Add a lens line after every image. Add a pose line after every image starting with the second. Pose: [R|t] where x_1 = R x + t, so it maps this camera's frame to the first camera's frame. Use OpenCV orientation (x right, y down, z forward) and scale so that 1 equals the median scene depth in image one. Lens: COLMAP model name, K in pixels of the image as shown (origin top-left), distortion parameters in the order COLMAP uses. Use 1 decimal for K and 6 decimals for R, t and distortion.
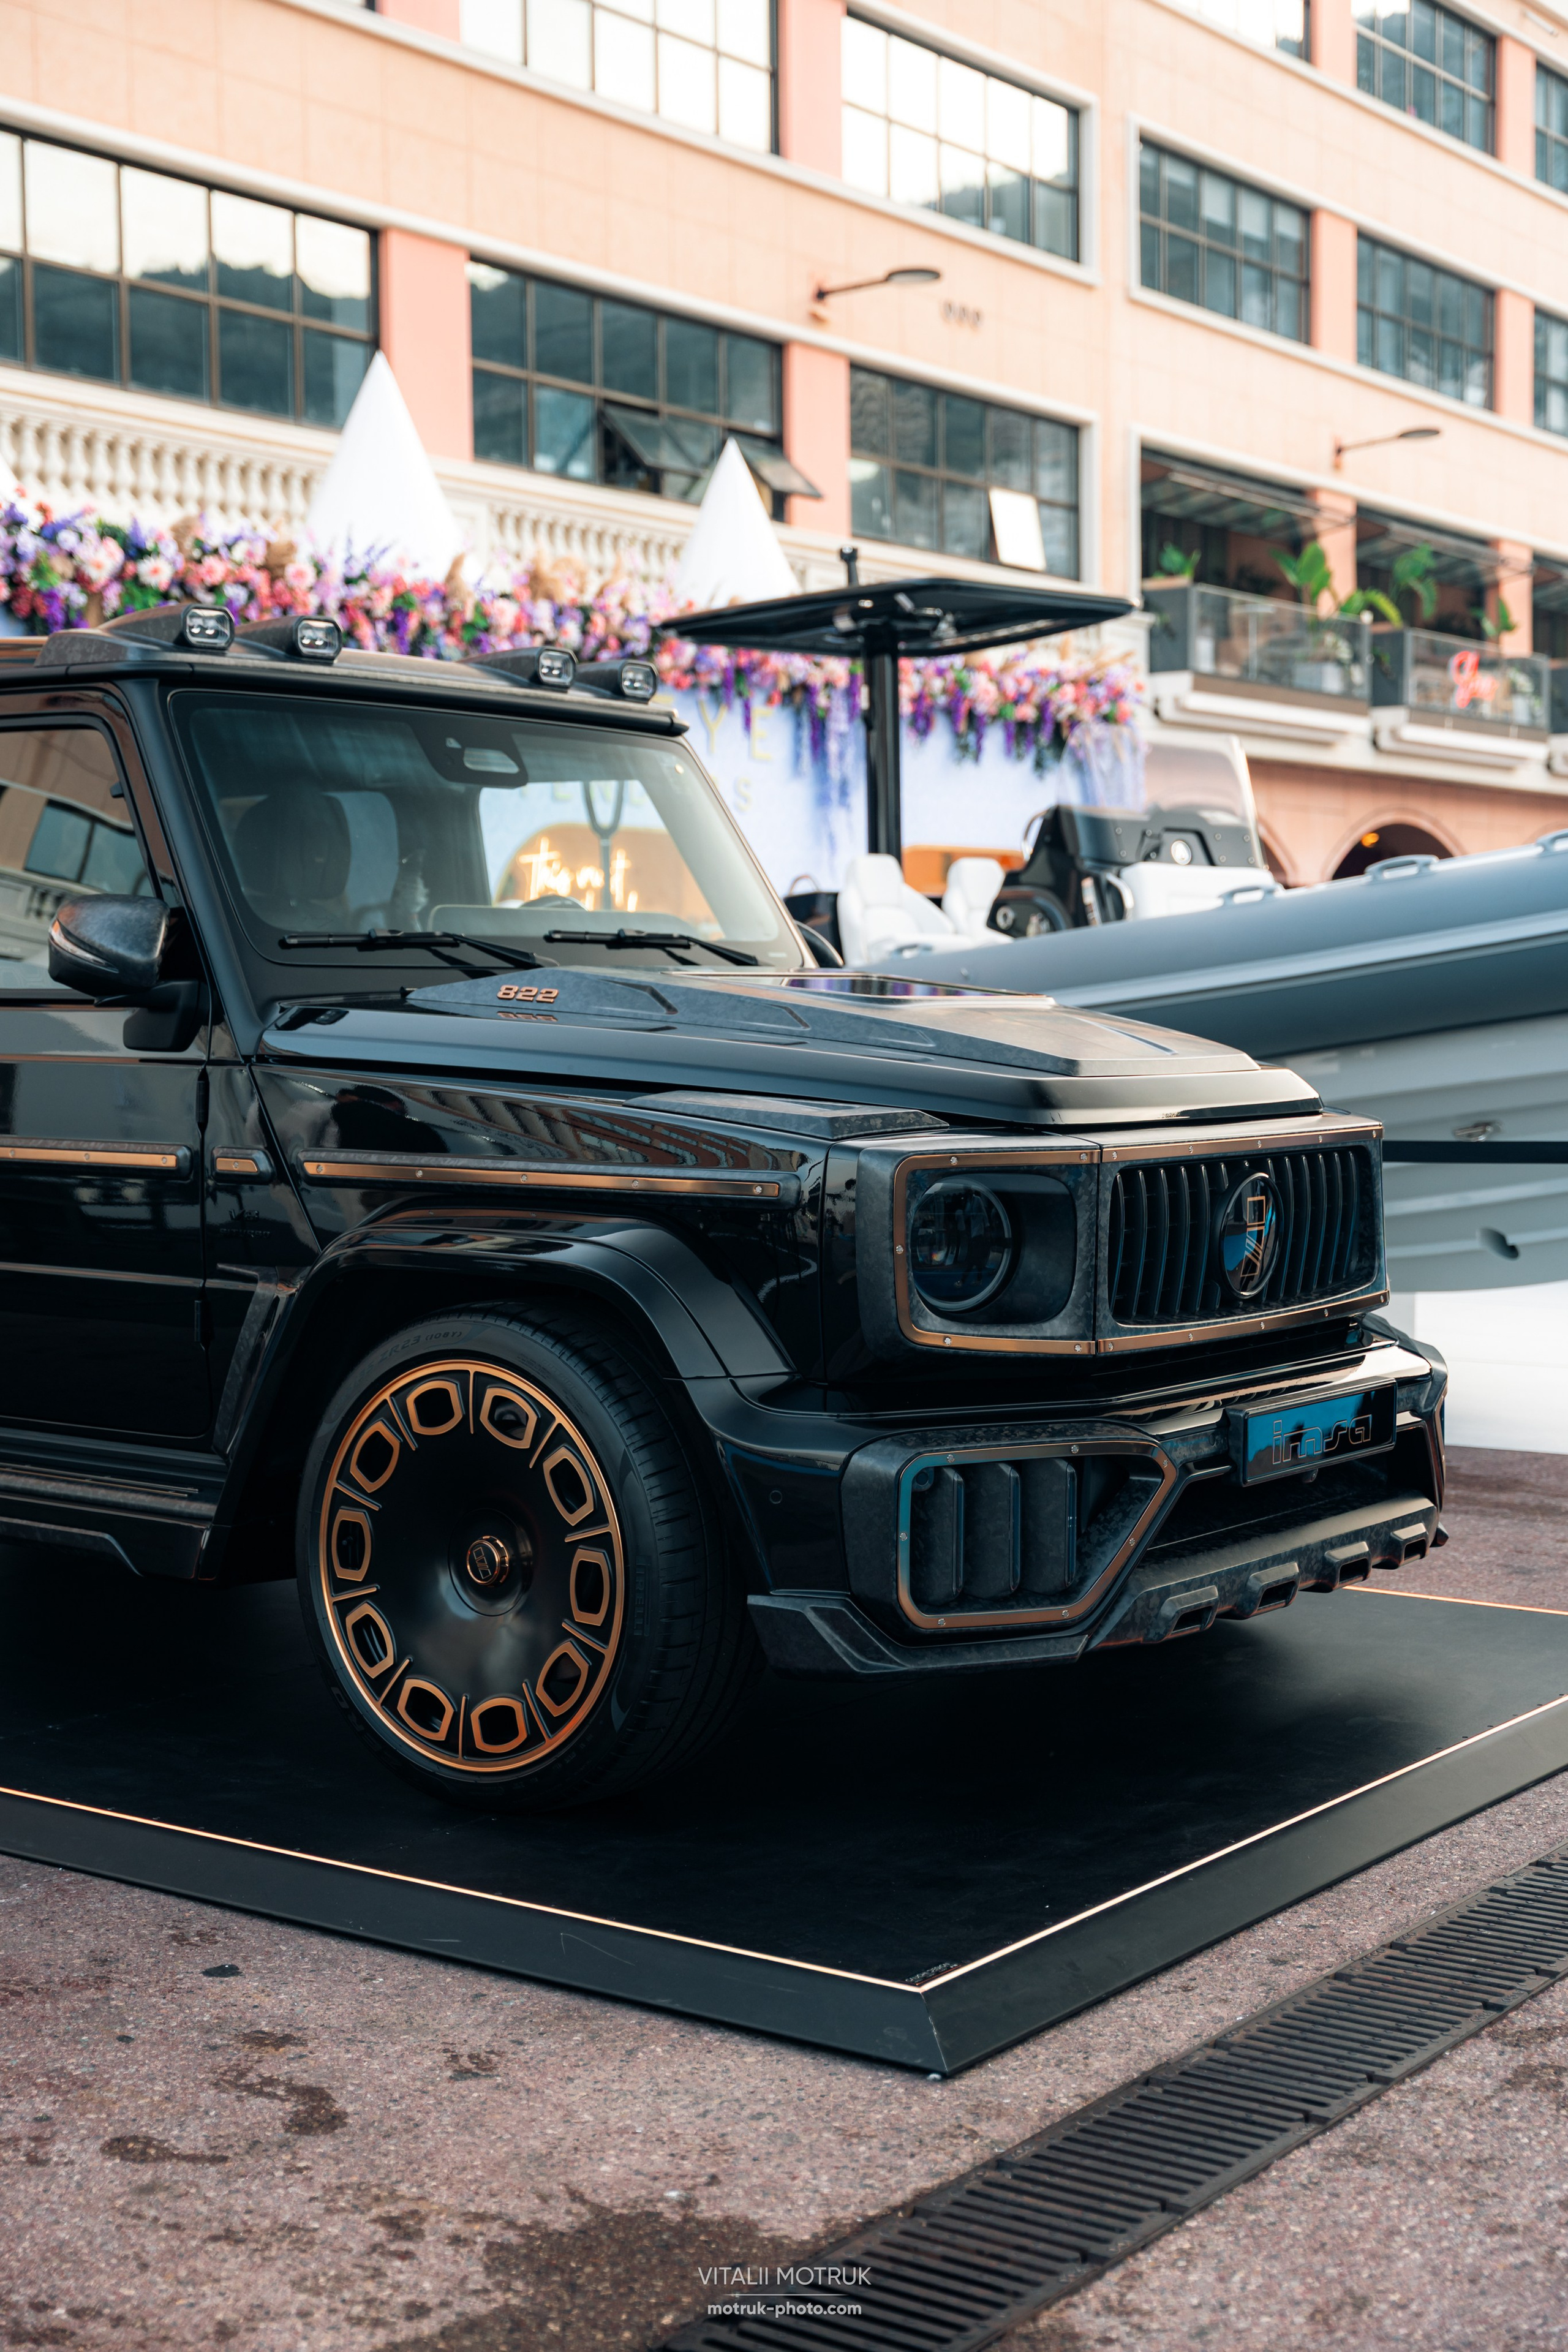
lens RADIAL K [[3181.1, 0, 803.3], [0, 3181.1, 1199.8], [0, 0, 1]] dist [0.012934, 0.000000]
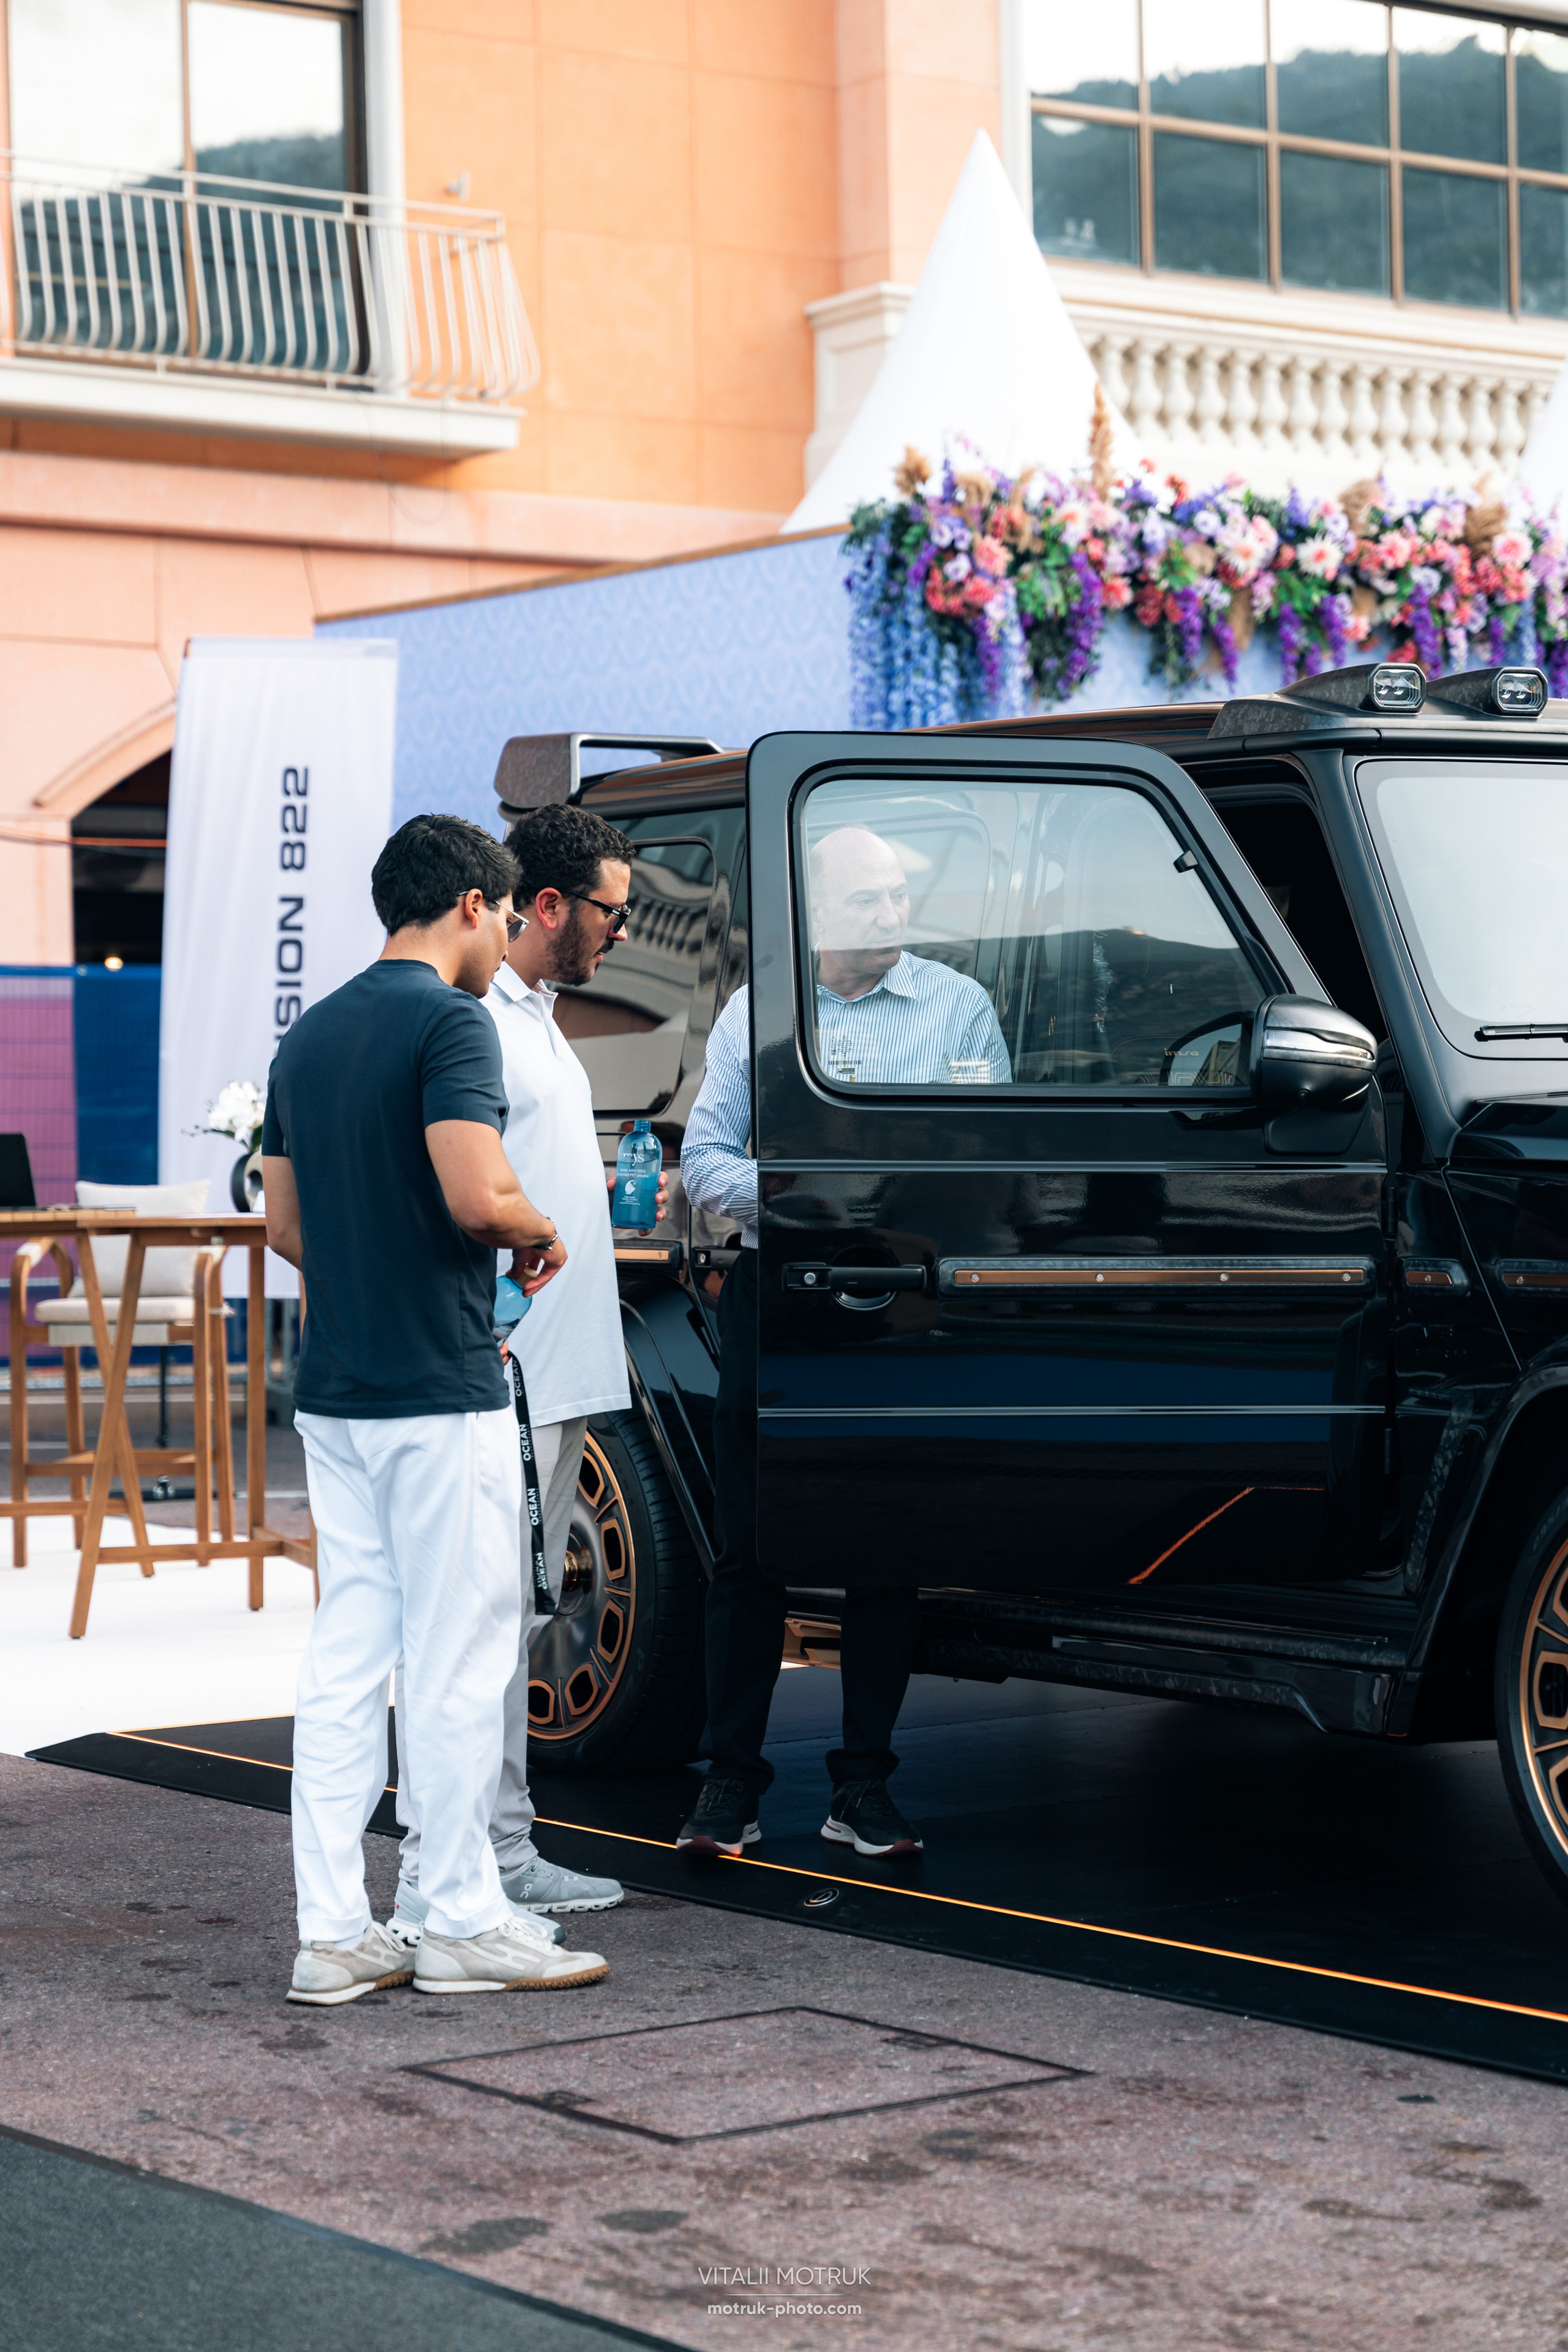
lens RADIAL K [[4871.1, 0, 780.6], [0, 4871.1, 1174.5], [0, 0, 1]] dist [0.050311, 0.000000]
pose [[0.953071, -0.010730, -0.302555, 0.071913], [-0.005813, 0.998539, -0.053725, 0.037347], [0.302690, 0.052963, 0.951616, -0.410226]]
